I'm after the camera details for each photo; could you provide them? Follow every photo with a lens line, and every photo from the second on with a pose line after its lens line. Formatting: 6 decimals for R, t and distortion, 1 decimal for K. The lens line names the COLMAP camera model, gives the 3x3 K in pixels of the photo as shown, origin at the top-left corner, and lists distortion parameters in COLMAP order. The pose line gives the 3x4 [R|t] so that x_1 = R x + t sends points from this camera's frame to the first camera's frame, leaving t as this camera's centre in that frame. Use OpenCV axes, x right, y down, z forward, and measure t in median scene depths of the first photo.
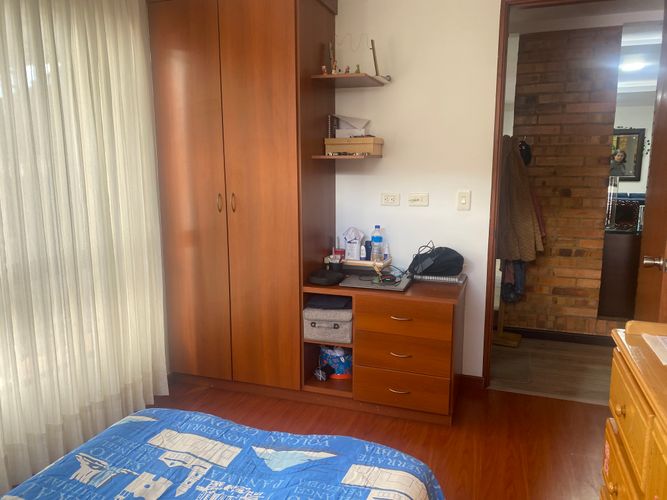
lens RADIAL K [[504.2, 0, 334.6], [0, 504.2, 250.0], [0, 0, 1]] dist [0.000640, 0.001311]
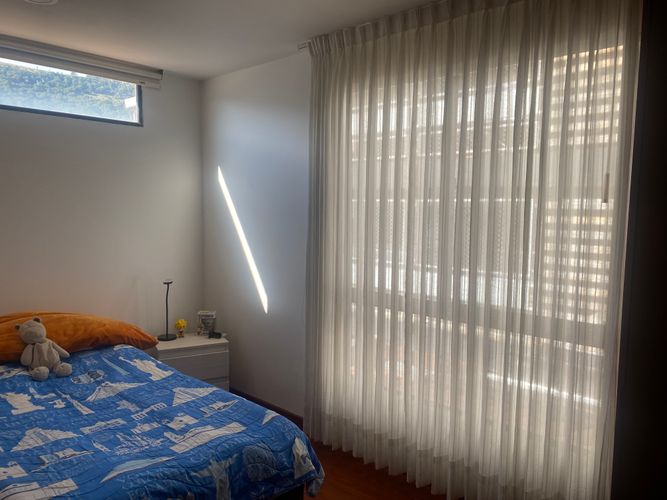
lens RADIAL K [[504.2, 0, 333.1], [0, 504.2, 250.6], [0, 0, 1]] dist [0.000640, 0.001311]
pose [[-0.387459, 0.079204, -0.918478, 0.490368], [-0.174533, 0.971982, 0.157445, -0.214866], [0.905215, 0.221308, -0.362780, 1.114264]]
